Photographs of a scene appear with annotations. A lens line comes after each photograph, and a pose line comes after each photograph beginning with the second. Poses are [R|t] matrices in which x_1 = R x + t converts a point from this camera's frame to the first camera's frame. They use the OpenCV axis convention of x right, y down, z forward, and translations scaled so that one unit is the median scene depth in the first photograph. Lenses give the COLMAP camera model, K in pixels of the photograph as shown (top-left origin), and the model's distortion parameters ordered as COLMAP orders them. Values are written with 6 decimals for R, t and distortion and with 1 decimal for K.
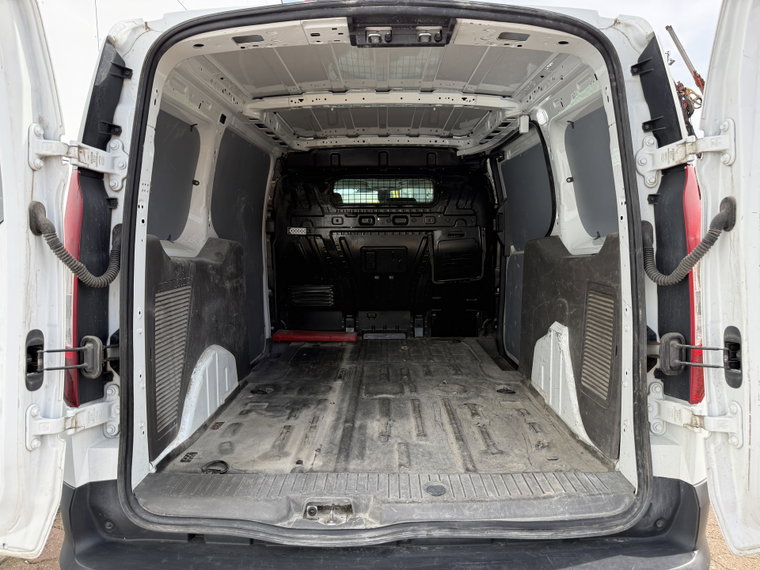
lens RADIAL K [[528.5, 0, 381.0], [0, 528.5, 289.8], [0, 0, 1]] dist [0.093815, -0.137707]
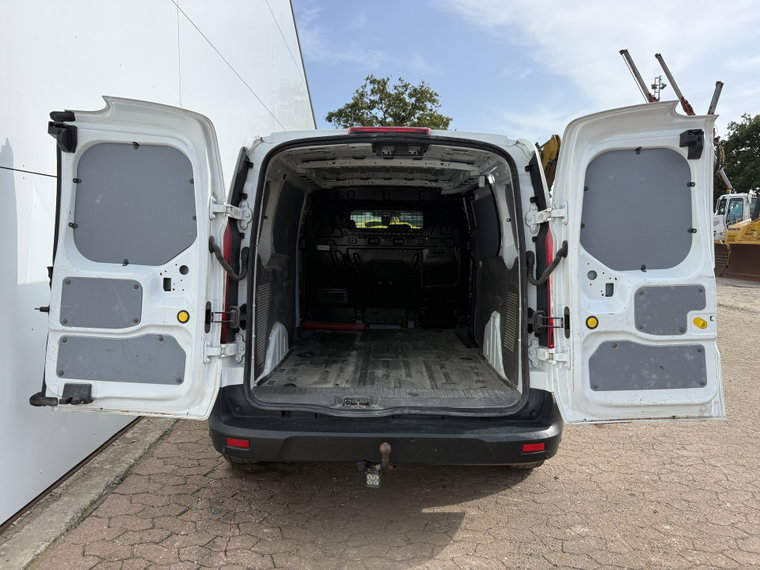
lens RADIAL K [[528.5, 0, 381.0], [0, 528.5, 289.8], [0, 0, 1]] dist [0.093815, -0.137707]
pose [[0.999807, 0.019416, 0.002905, -0.018404], [-0.019351, 0.999595, -0.020868, 0.041519], [-0.003309, 0.020807, 0.999778, -0.643691]]
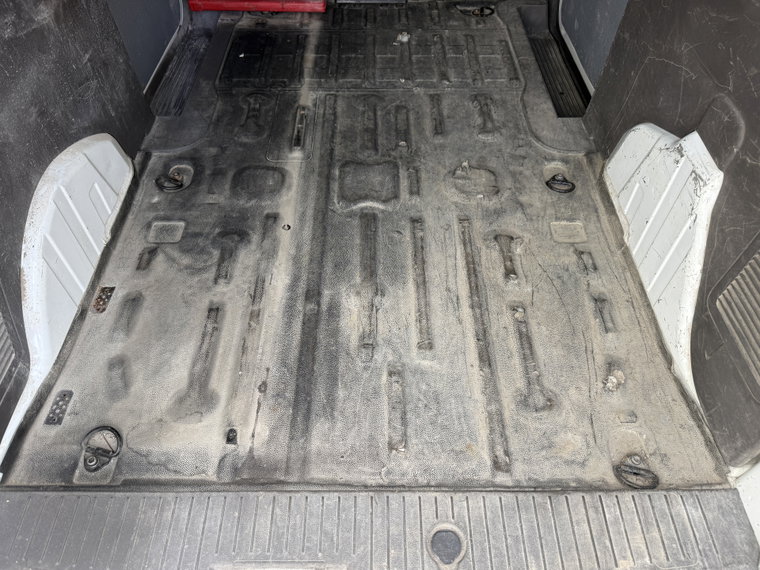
lens RADIAL K [[528.5, 0, 381.0], [0, 528.5, 289.8], [0, 0, 1]] dist [0.093815, -0.137707]
pose [[0.999901, -0.008207, 0.011396, 0.016502], [-0.002394, 0.699991, 0.714148, -0.223396], [-0.013838, -0.714105, 0.699902, 0.597153]]
